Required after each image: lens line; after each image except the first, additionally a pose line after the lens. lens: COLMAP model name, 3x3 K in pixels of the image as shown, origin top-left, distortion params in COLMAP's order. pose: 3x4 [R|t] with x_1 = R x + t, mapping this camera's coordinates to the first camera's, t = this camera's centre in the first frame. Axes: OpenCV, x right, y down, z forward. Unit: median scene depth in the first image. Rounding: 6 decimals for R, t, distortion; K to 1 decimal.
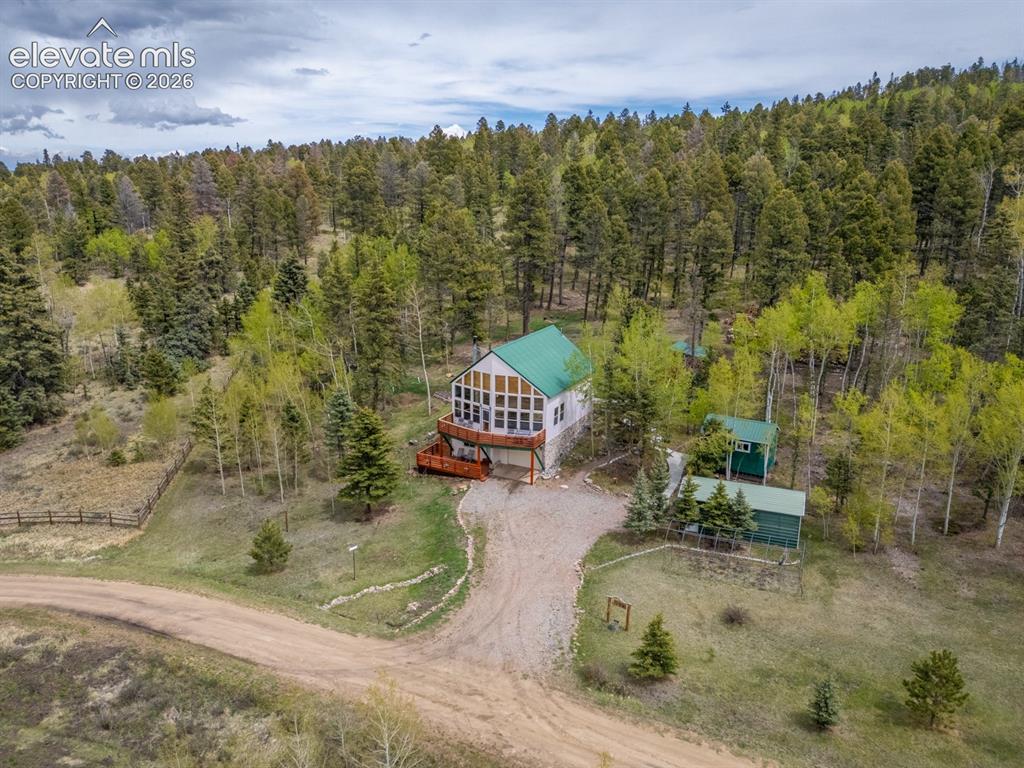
lens RADIAL K [[746.5, 0, 512.0], [0, 746.5, 384.0], [0, 0, 1]] dist [0.064219, -0.039618]
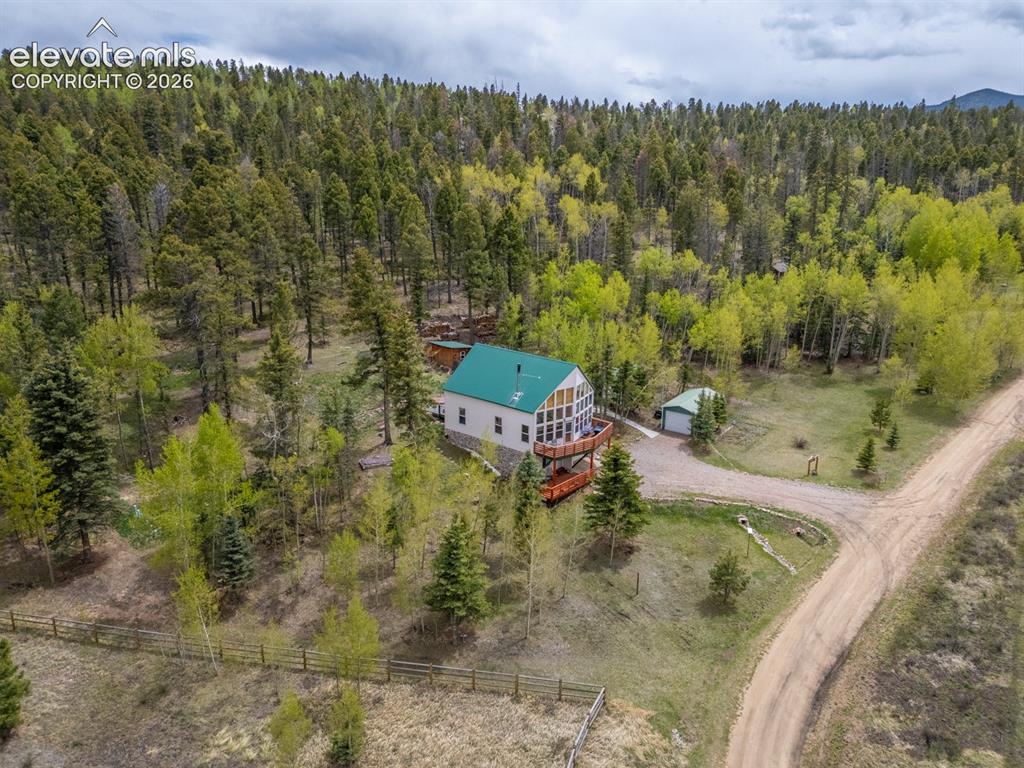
lens RADIAL K [[746.5, 0, 512.0], [0, 746.5, 384.0], [0, 0, 1]] dist [0.064219, -0.039618]
pose [[0.229729, -0.271484, 0.934624, -1.069922], [0.246633, 0.945201, 0.213934, -0.273531], [-0.941486, 0.181363, 0.284097, 0.781441]]
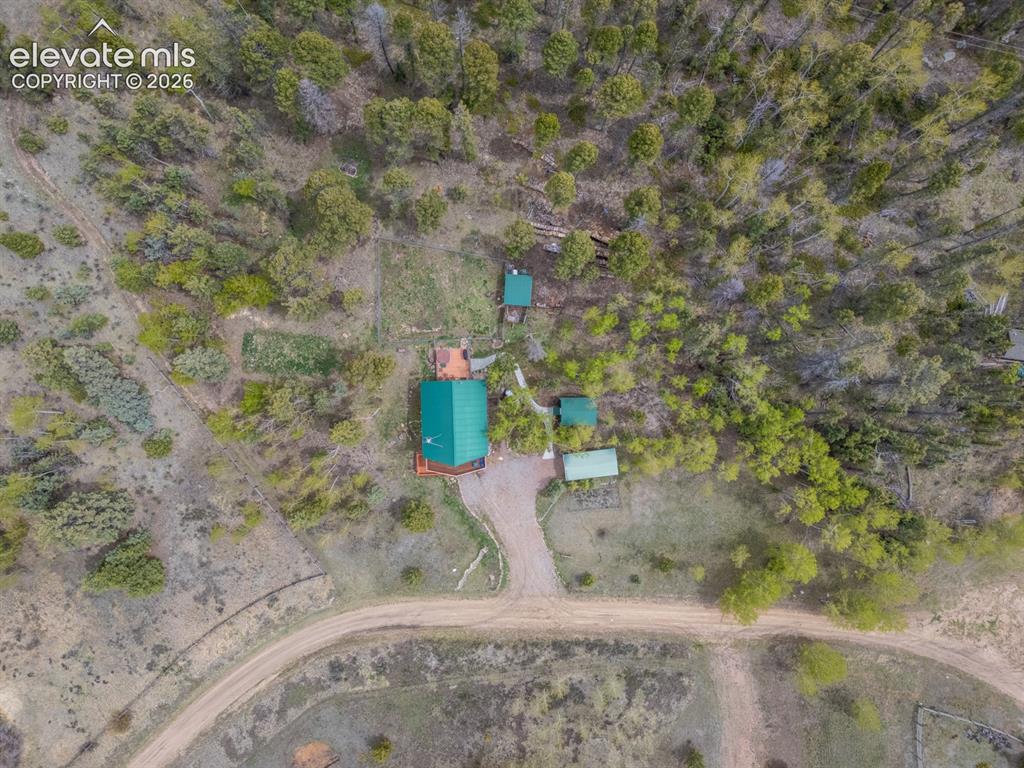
lens RADIAL K [[746.5, 0, 512.0], [0, 746.5, 384.0], [0, 0, 1]] dist [0.064219, -0.039618]
pose [[0.876800, -0.479852, 0.031036, 0.127679], [0.097745, 0.241053, 0.965577, -1.772778], [-0.470816, -0.843585, 0.258258, 0.639491]]
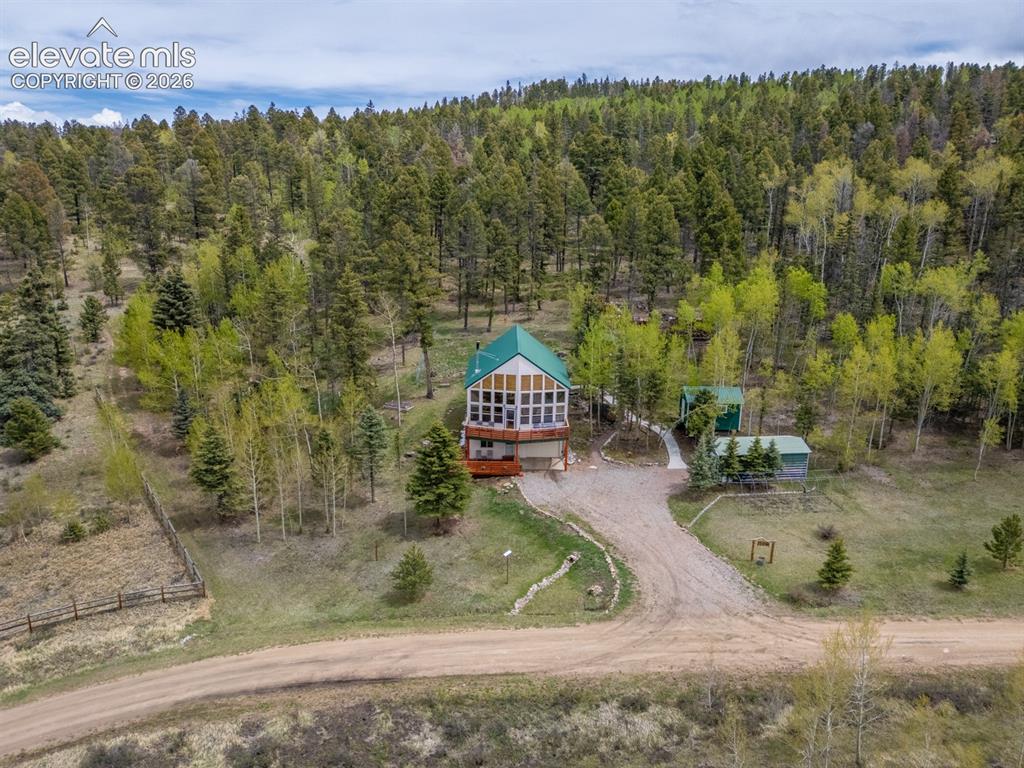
lens RADIAL K [[746.5, 0, 512.0], [0, 746.5, 384.0], [0, 0, 1]] dist [0.064219, -0.039618]
pose [[0.888236, -0.123082, 0.442591, -0.508768], [0.118732, 0.992212, 0.037645, -0.041442], [-0.443778, 0.019112, 0.895933, 0.053408]]
